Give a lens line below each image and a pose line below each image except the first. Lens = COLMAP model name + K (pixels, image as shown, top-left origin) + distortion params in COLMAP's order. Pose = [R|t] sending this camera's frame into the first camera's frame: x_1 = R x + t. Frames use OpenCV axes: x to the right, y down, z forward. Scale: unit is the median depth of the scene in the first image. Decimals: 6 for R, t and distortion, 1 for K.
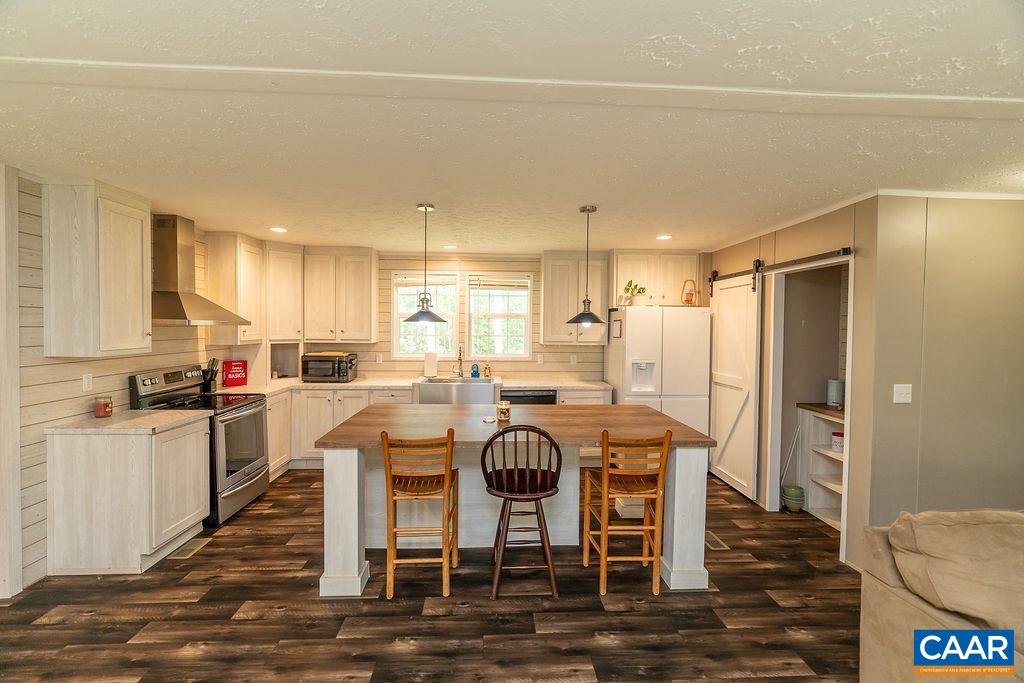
lens RADIAL K [[460.9, 0, 511.8], [0, 460.9, 337.5], [0, 0, 1]] dist [-0.004276, -0.000097]
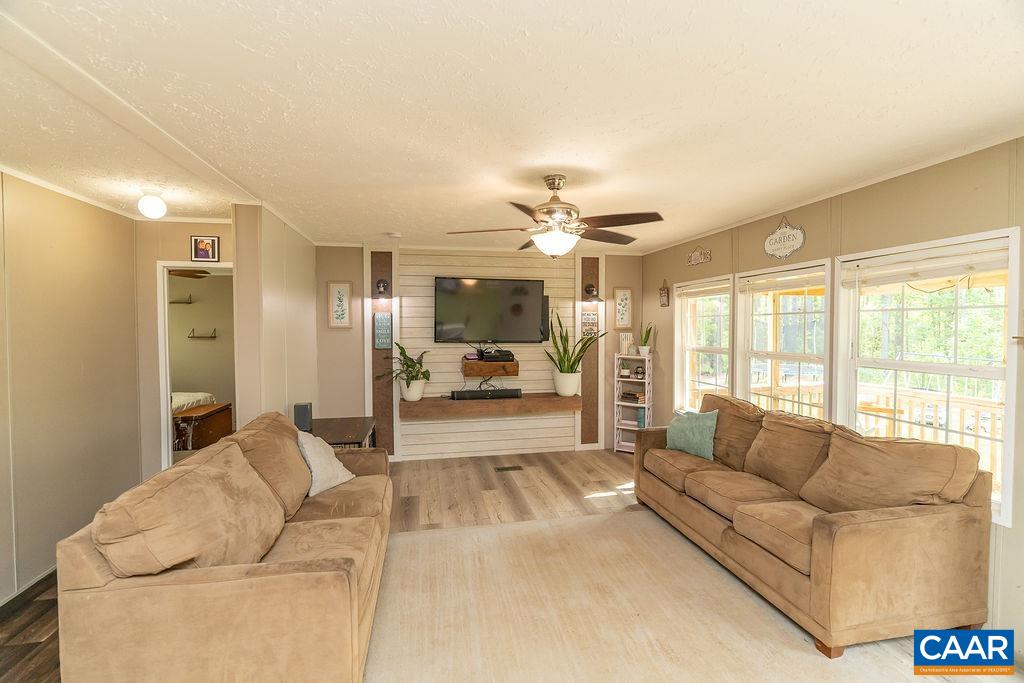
lens RADIAL K [[458.6, 0, 511.8], [0, 458.6, 337.0], [0, 0, 1]] dist [-0.003701, 0.000041]
pose [[-0.141495, -0.035040, 0.989319, -0.072152], [0.027880, 0.998836, 0.039364, 0.004360], [-0.989546, 0.033152, -0.140354, 0.094204]]
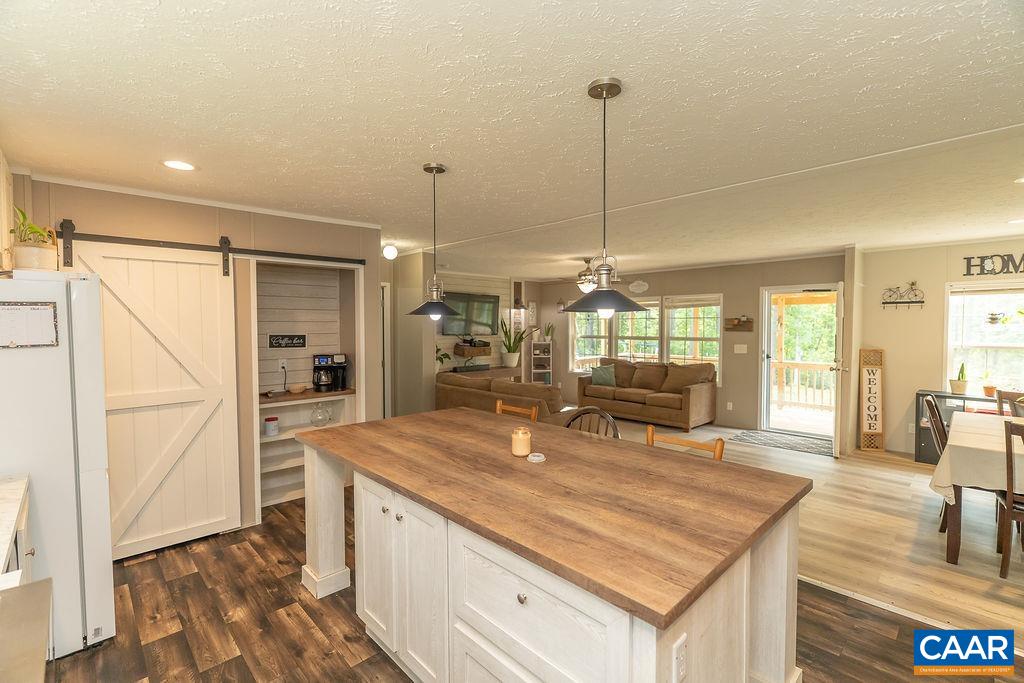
lens RADIAL K [[458.6, 0, 511.8], [0, 458.6, 337.0], [0, 0, 1]] dist [-0.003701, 0.000041]
pose [[-0.654814, -0.031121, 0.755149, -0.352792], [0.015966, 0.998359, 0.054988, -0.023946], [-0.755621, 0.048064, -0.653243, 0.979111]]
